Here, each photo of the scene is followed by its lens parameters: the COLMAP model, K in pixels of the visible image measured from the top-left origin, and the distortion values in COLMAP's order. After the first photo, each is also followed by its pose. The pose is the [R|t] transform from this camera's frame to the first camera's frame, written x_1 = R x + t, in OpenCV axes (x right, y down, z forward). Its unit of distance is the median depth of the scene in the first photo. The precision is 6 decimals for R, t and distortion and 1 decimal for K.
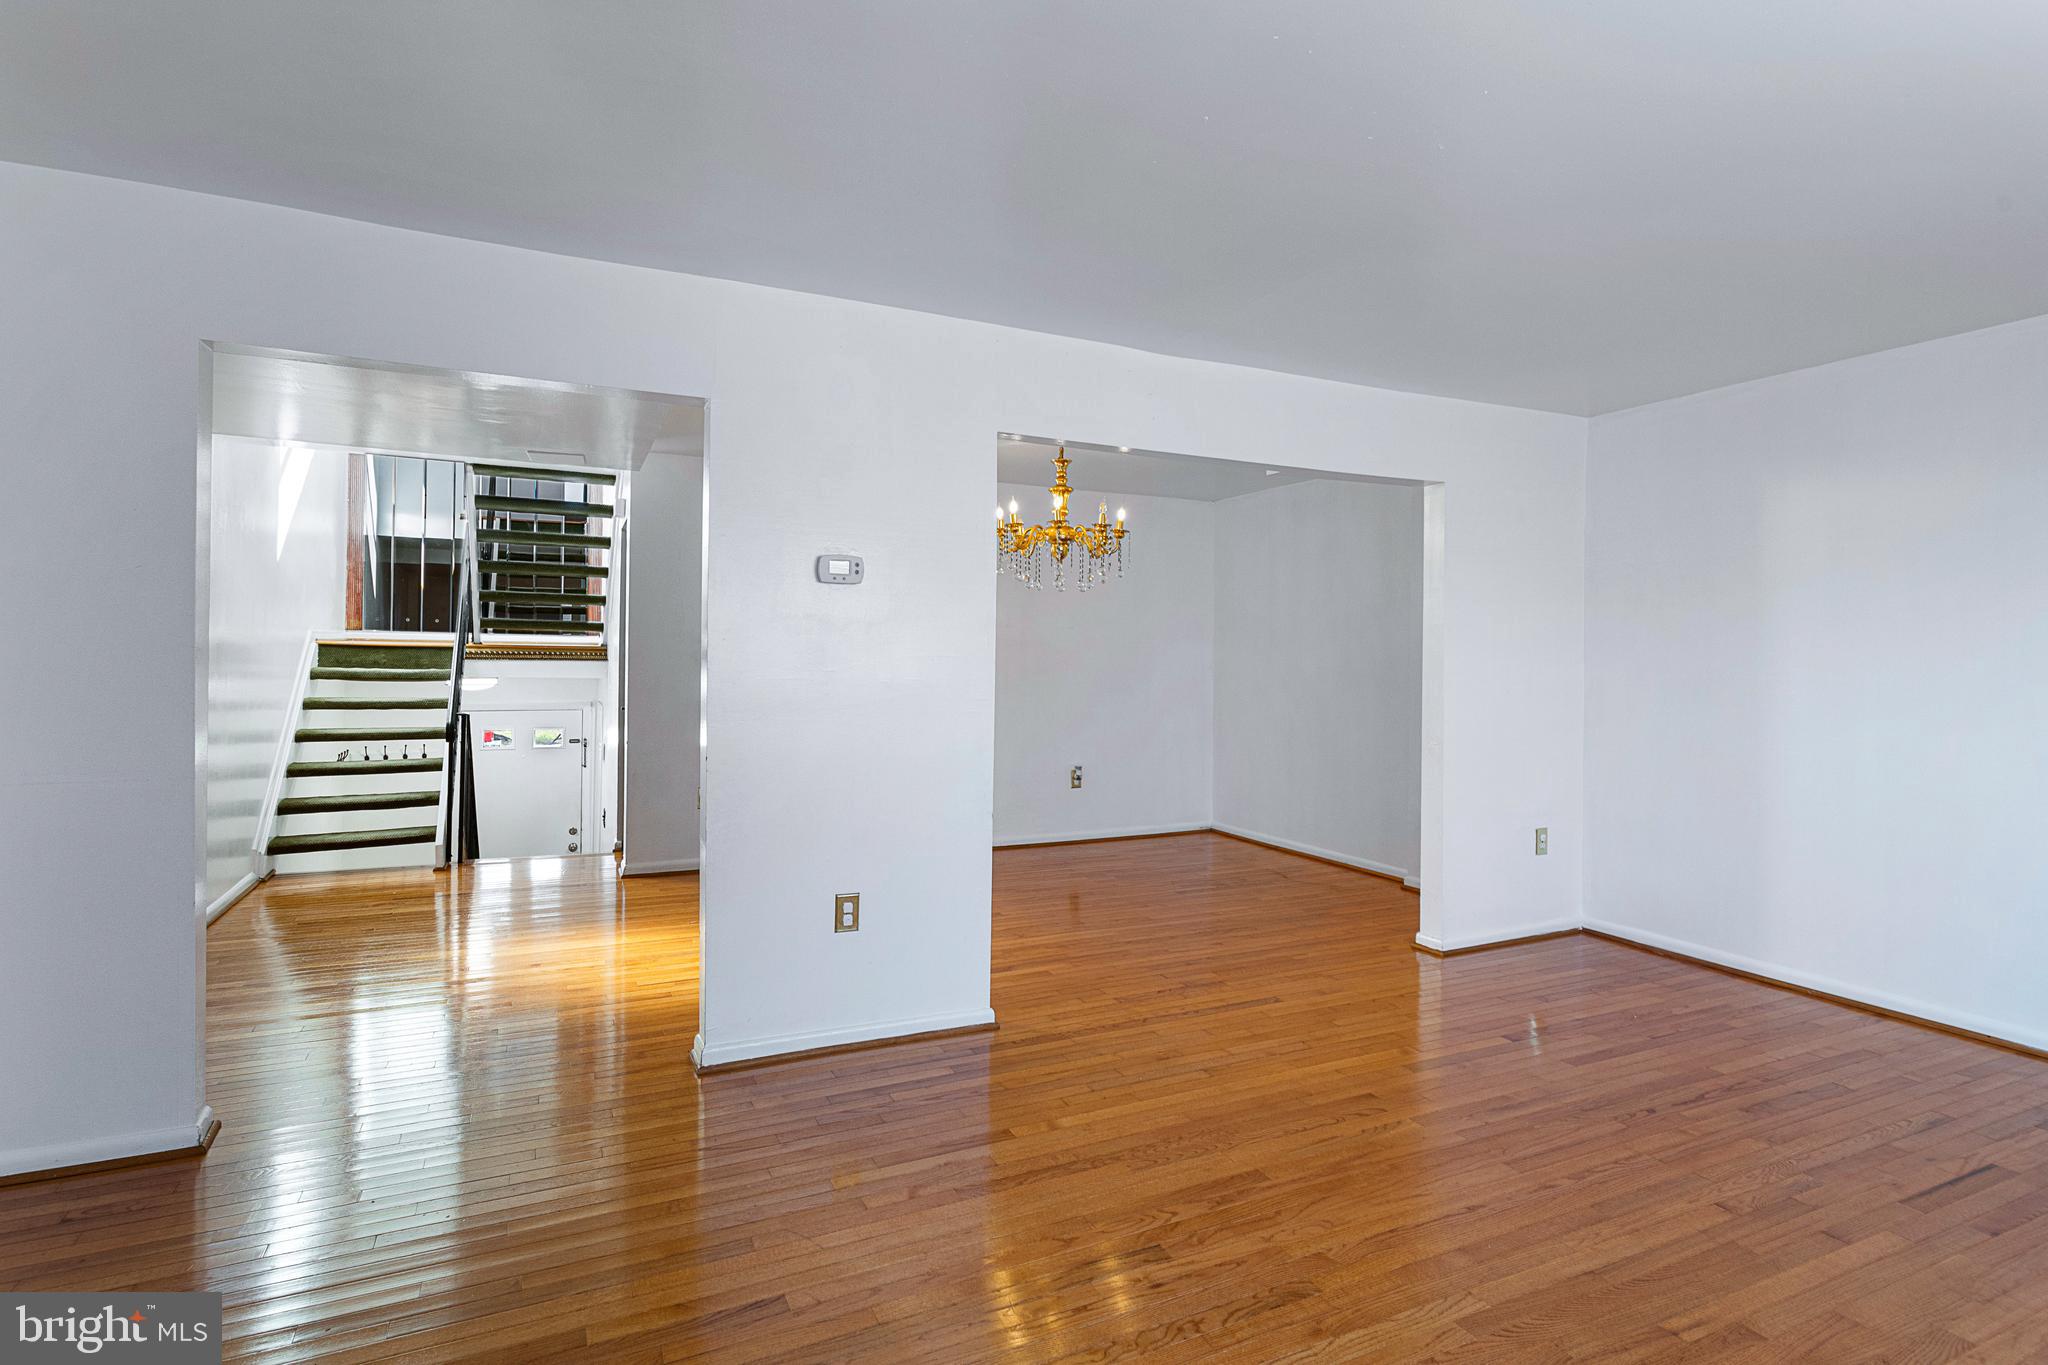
lens RADIAL K [[1033.2, 0, 1024.7], [0, 1033.2, 646.9], [0, 0, 1]] dist [-0.002578, -0.000149]
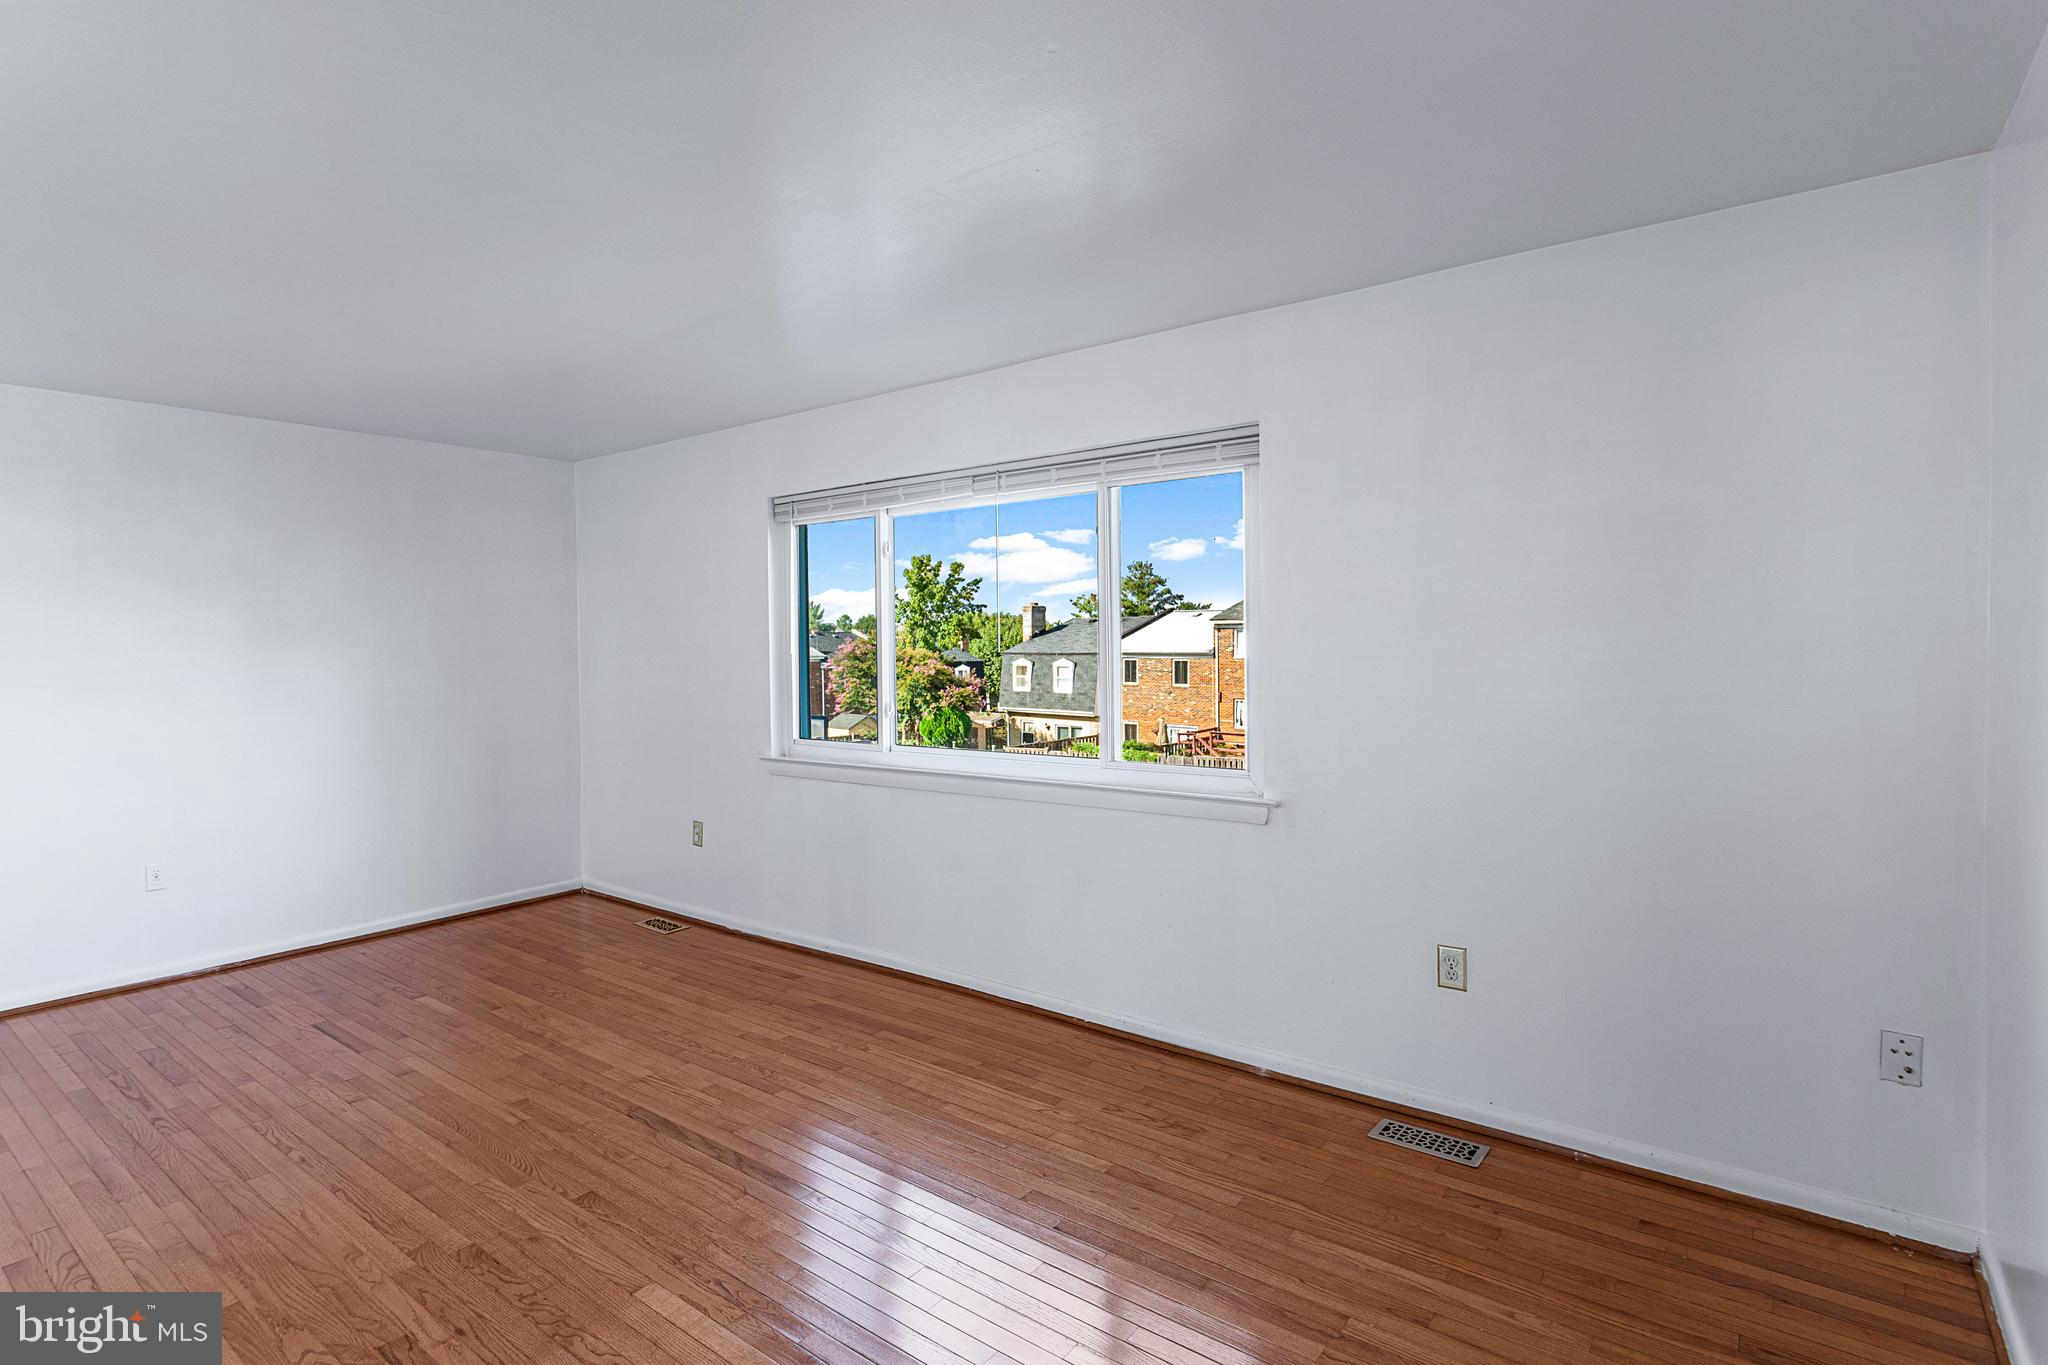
lens RADIAL K [[991.7, 0, 1059.6], [0, 991.7, 688.0], [0, 0, 1]] dist [-0.001763, 0.000264]
pose [[-0.492923, -0.050860, 0.868585, -0.303312], [-0.010810, 0.998571, 0.052336, -0.023687], [-0.870006, 0.016408, -0.492769, 0.293968]]
